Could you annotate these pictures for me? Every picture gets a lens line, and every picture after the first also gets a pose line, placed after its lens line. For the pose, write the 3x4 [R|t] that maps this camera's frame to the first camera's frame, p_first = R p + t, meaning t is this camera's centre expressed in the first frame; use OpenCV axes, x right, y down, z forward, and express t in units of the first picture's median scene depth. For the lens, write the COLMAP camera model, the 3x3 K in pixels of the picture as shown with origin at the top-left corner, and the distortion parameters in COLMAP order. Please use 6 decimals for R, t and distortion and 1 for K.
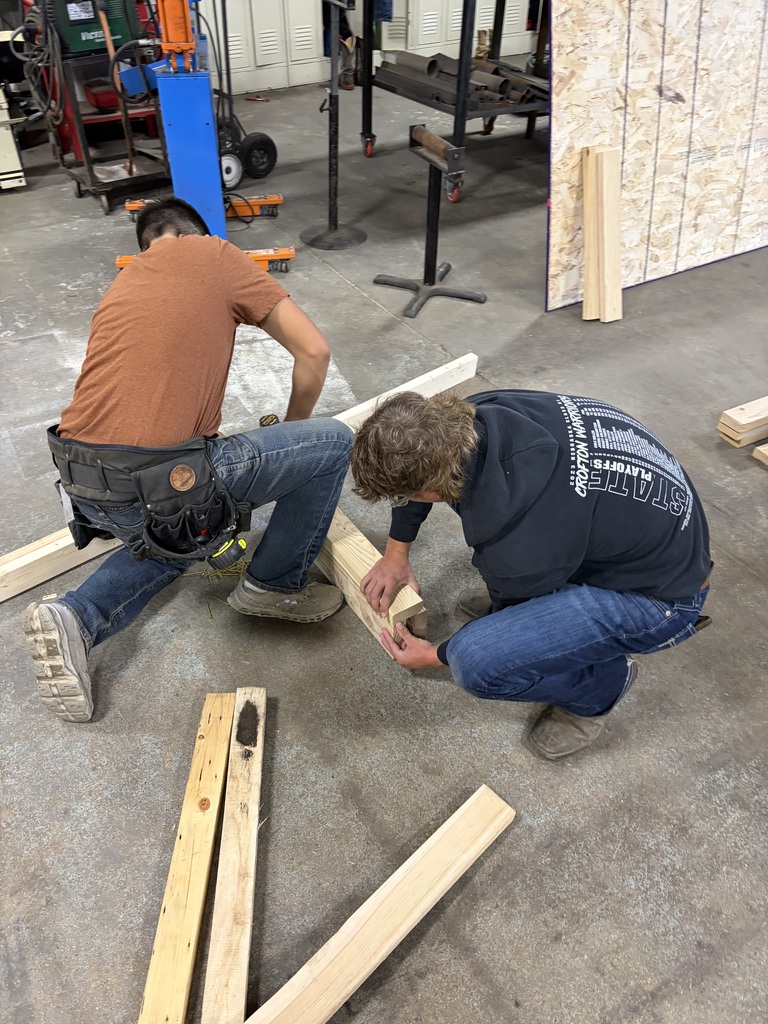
lens RADIAL K [[778.8, 0, 384.7], [0, 778.8, 511.2], [0, 0, 1]] dist [0.029655, -0.033315]
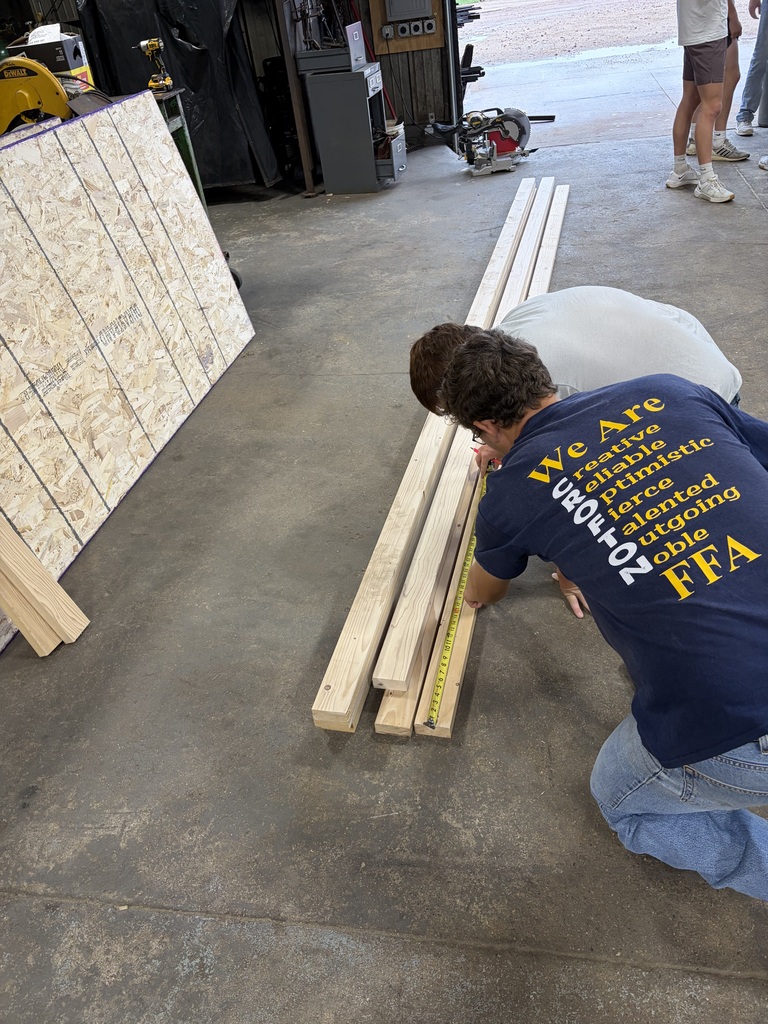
lens RADIAL K [[778.8, 0, 382.8], [0, 778.8, 512.1], [0, 0, 1]] dist [0.029655, -0.033315]
pose [[0.664062, -0.508909, 0.547753, 0.139484], [0.587409, 0.808355, 0.038891, -0.192176], [-0.462571, 0.295929, 0.835736, 0.257365]]
